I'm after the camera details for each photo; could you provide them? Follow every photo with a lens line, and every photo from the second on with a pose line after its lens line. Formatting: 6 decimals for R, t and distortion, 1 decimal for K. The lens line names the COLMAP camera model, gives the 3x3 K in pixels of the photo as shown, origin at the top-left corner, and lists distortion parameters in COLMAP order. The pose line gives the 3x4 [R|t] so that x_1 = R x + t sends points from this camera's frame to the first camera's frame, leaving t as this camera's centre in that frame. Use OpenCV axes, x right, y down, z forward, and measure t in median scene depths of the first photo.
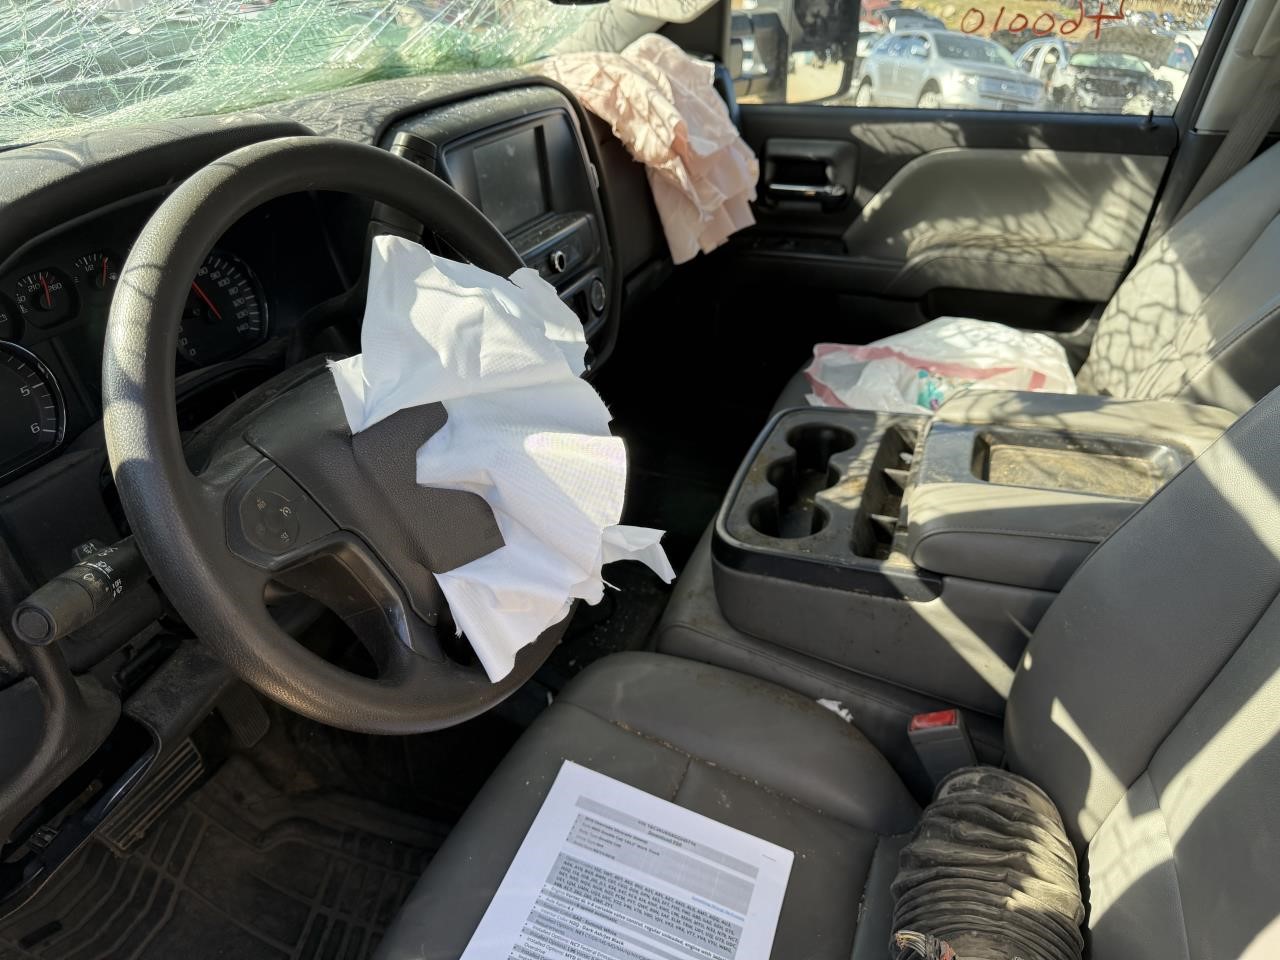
lens RADIAL K [[878.7, 0, 640.0], [0, 878.7, 480.0], [0, 0, 1]] dist [-0.006841, -0.024673]
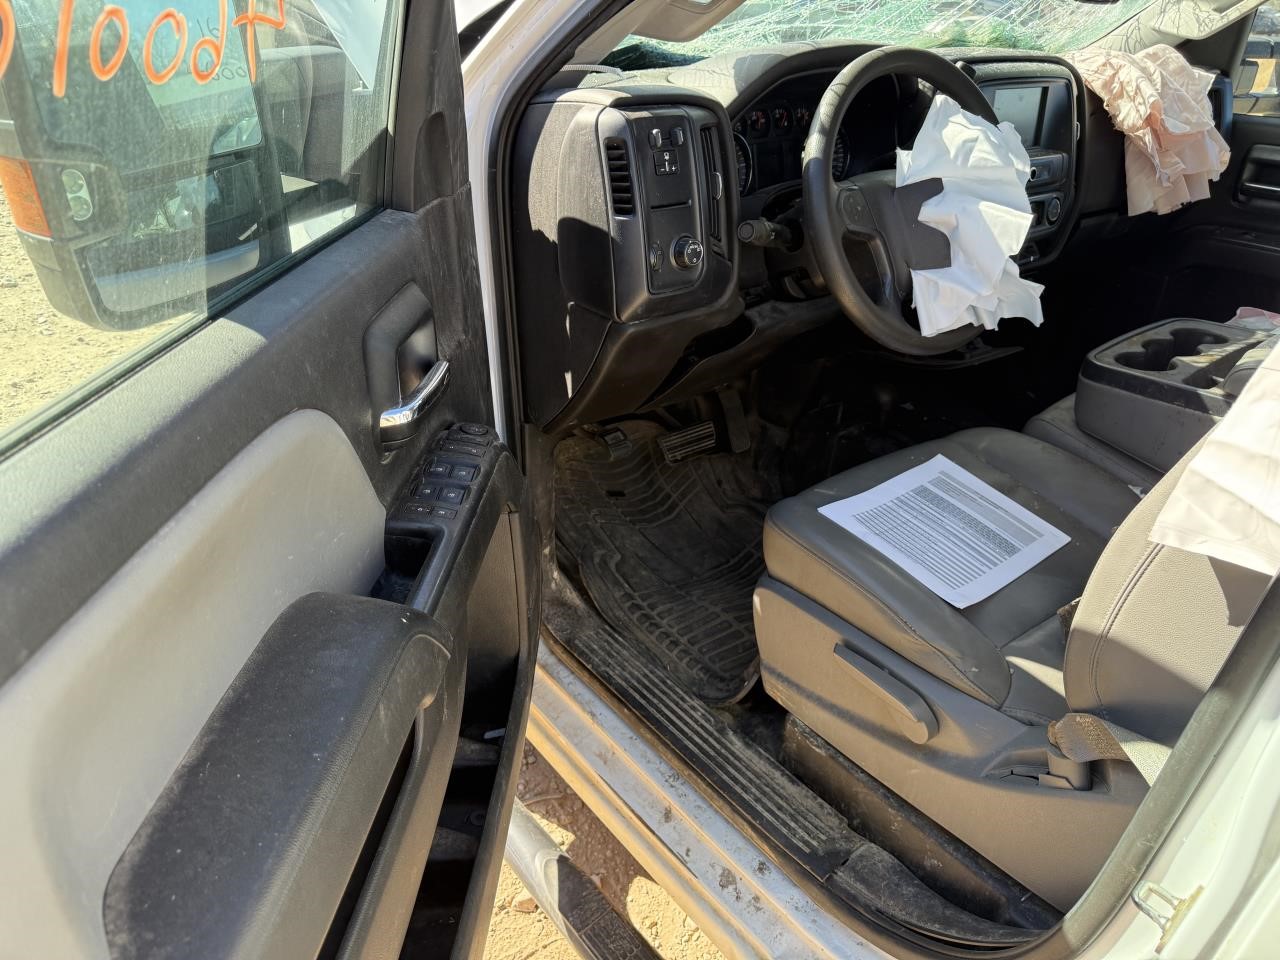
lens RADIAL K [[917.7, 0, 640.0], [0, 917.7, 480.0], [0, 0, 1]] dist [0.044102, -0.049027]
pose [[0.856939, 0.271065, -0.438384, 0.144326], [-0.298565, 0.954367, 0.006487, 0.375644], [0.420137, 0.125327, 0.898765, -0.545739]]
